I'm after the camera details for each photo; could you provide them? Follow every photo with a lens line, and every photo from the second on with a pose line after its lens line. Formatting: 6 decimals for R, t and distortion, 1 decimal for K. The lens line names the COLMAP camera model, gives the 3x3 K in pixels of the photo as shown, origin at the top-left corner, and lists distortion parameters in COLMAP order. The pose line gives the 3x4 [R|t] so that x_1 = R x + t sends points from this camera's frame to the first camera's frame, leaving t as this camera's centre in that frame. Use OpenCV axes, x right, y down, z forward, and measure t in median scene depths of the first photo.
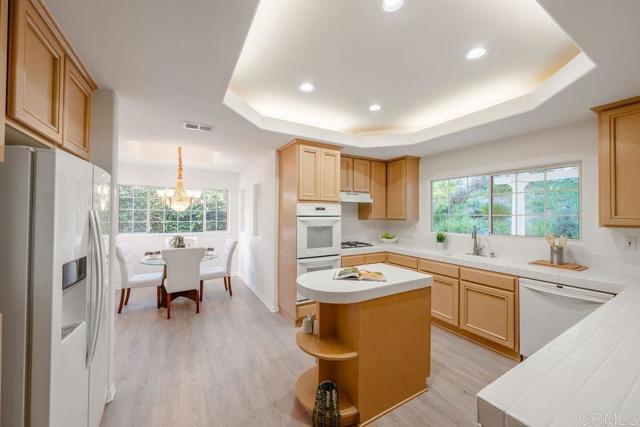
lens RADIAL K [[243.4, 0, 320.3], [0, 243.4, 211.4], [0, 0, 1]] dist [-0.000057, -0.000020]
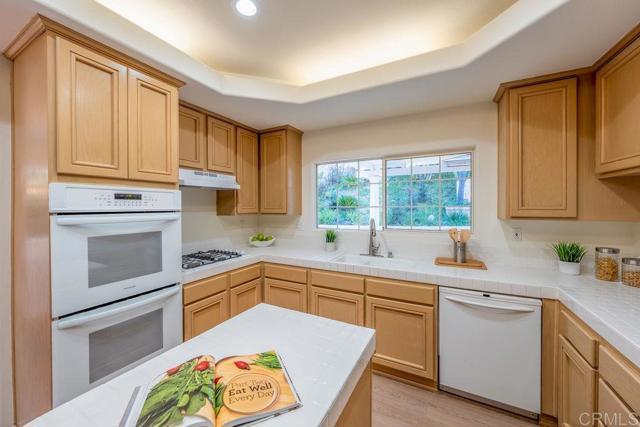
lens RADIAL K [[238.1, 0, 321.8], [0, 238.1, 207.9], [0, 0, 1]] dist [-0.001688, -0.000260]
pose [[0.845226, -0.011726, 0.534281, 0.071292], [0.002511, 0.999835, 0.017971, 0.003522], [-0.534404, -0.013848, 0.845116, 0.412349]]
